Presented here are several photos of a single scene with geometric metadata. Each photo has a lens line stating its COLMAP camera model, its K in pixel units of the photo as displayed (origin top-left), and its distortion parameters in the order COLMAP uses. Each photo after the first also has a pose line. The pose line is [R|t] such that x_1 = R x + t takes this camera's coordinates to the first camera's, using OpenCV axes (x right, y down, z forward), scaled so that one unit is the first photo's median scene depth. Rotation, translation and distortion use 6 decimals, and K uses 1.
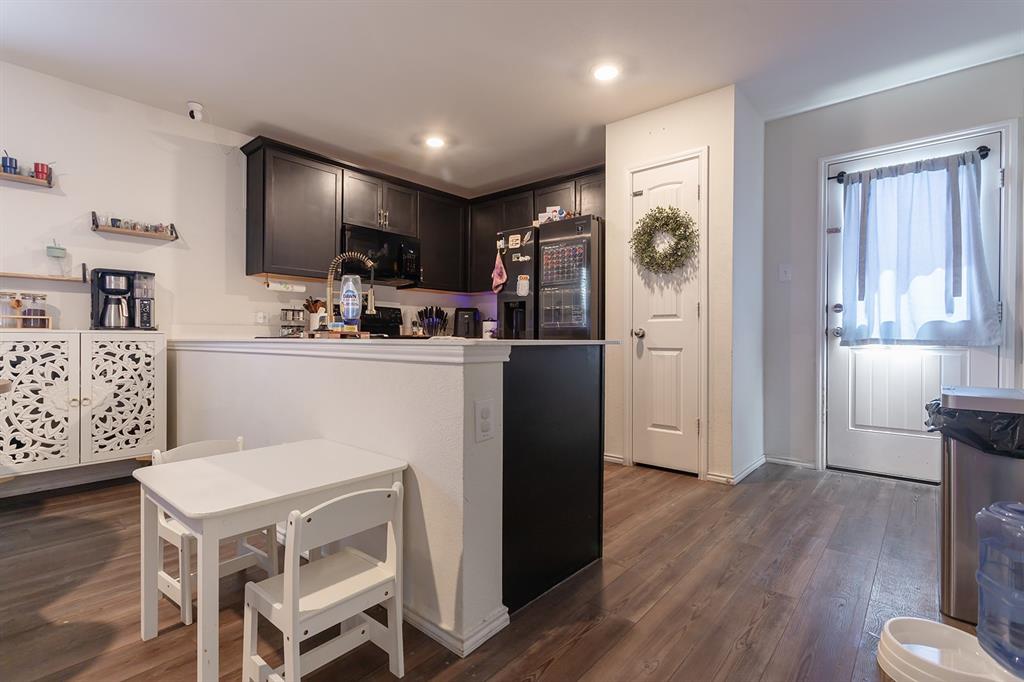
lens RADIAL K [[480.2, 0, 513.4], [0, 480.2, 339.9], [0, 0, 1]] dist [-0.001463, 0.000379]
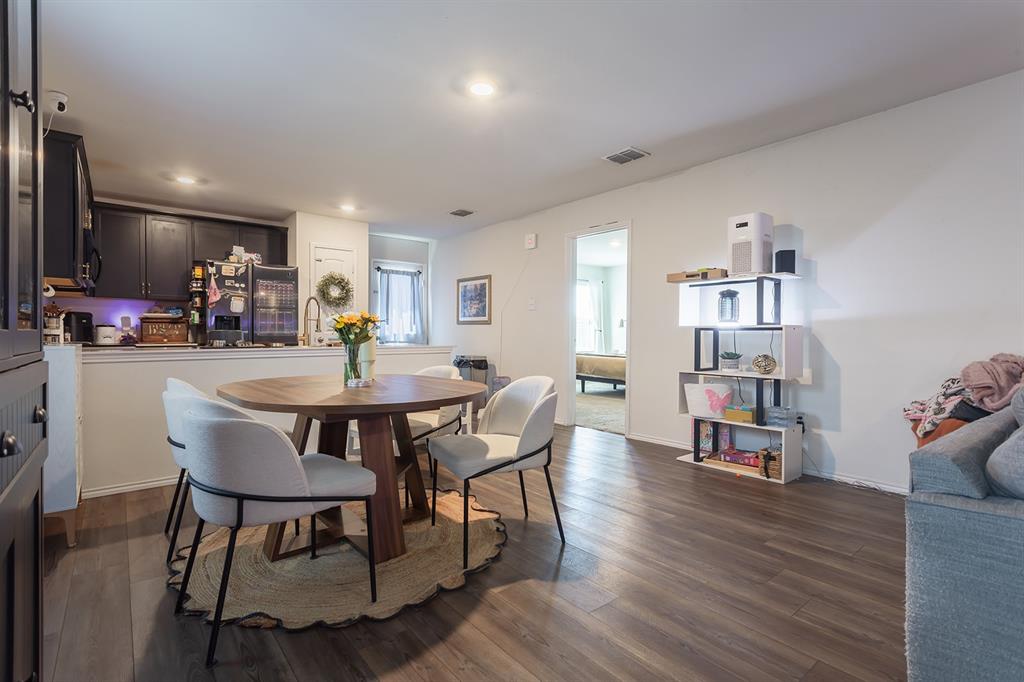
lens RADIAL K [[480.2, 0, 513.4], [0, 480.2, 339.9], [0, 0, 1]] dist [-0.001463, 0.000379]
pose [[0.168774, -0.013885, 0.985557, -1.504241], [0.000806, 0.999902, 0.013949, -0.040701], [-0.985654, -0.001560, 0.168769, 0.000698]]
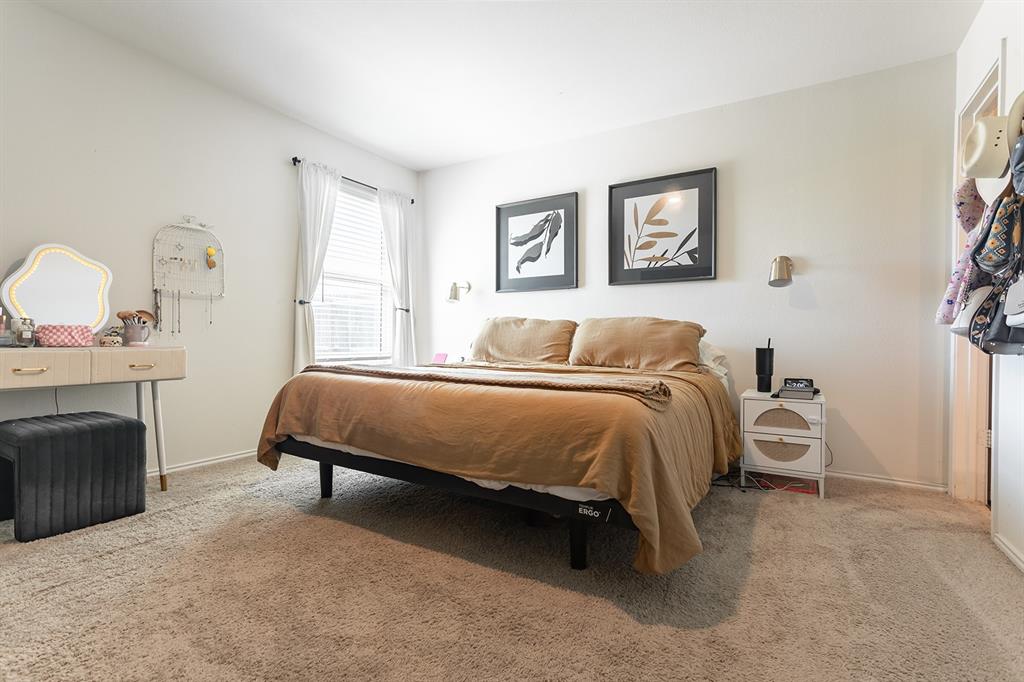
lens RADIAL K [[480.2, 0, 513.4], [0, 480.2, 339.9], [0, 0, 1]] dist [-0.001463, 0.000379]
pose [[-0.167535, -0.008251, 0.985832, 0.416243], [-0.000355, 0.999965, 0.008309, 0.022956], [-0.985866, 0.001042, -0.167532, -0.108883]]
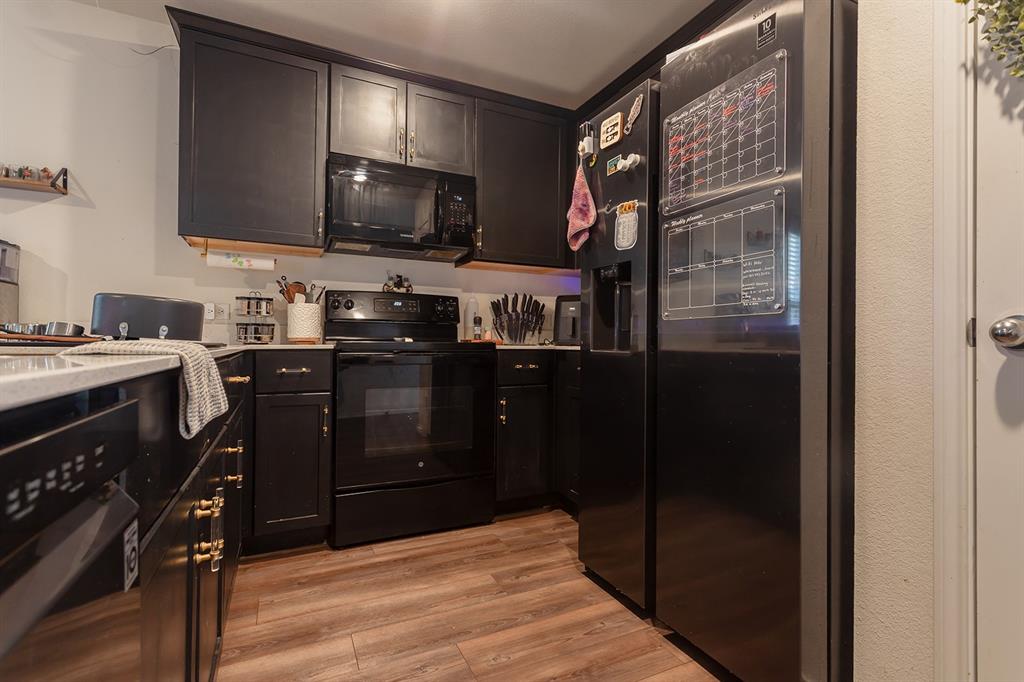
lens RADIAL K [[489.2, 0, 506.7], [0, 489.2, 338.8], [0, 0, 1]] dist [0.005377, 0.000813]
pose [[0.913393, 0.002340, -0.407073, 0.128679], [-0.008471, 0.999876, -0.013258, -0.005225], [0.406991, 0.015558, 0.913300, 0.700187]]
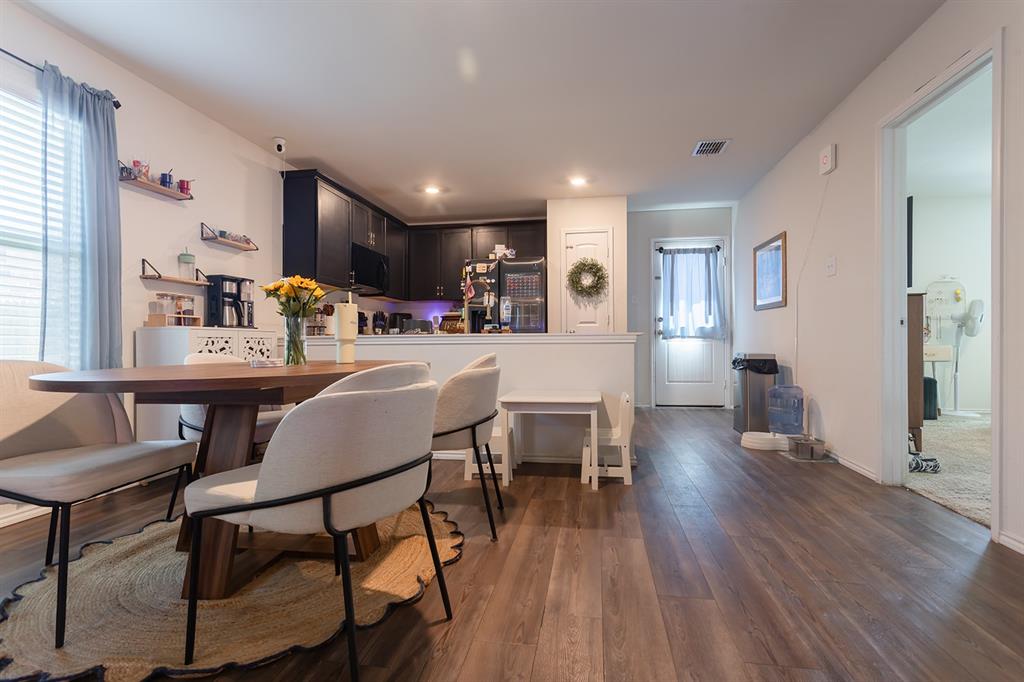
lens RADIAL K [[480.2, 0, 513.4], [0, 480.2, 339.9], [0, 0, 1]] dist [-0.001463, 0.000379]
pose [[0.857413, -0.005328, 0.514601, -0.829186], [0.009102, 0.999947, -0.004811, 0.018361], [-0.514548, 0.008809, 0.857416, -0.332300]]
